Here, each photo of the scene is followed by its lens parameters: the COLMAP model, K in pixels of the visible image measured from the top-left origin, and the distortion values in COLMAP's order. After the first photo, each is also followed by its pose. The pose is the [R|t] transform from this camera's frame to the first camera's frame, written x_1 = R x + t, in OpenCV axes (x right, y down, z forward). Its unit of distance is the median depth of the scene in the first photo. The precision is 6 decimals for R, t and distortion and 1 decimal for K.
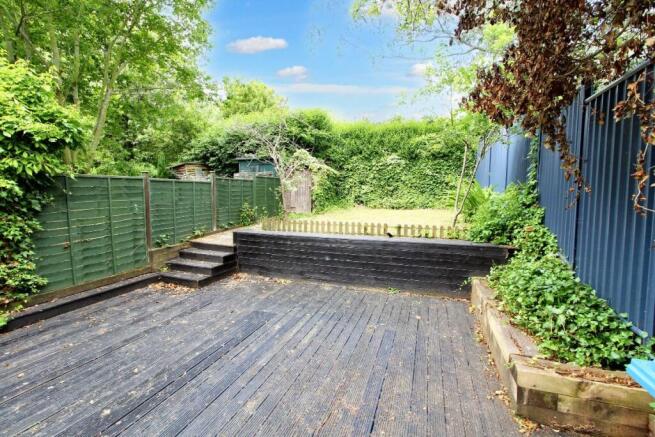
lens RADIAL K [[304.3, 0, 330.5], [0, 304.3, 217.2], [0, 0, 1]] dist [-0.012092, 0.000318]
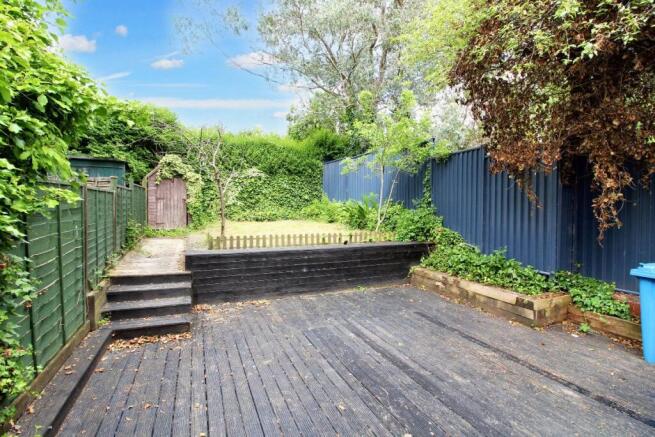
lens RADIAL K [[304.3, 0, 330.5], [0, 304.3, 217.2], [0, 0, 1]] dist [-0.012092, 0.000318]
pose [[0.752533, -0.027591, 0.657977, -0.586006], [0.051719, 0.998512, -0.017280, -0.020398], [-0.656521, 0.047034, 0.752840, 0.149337]]
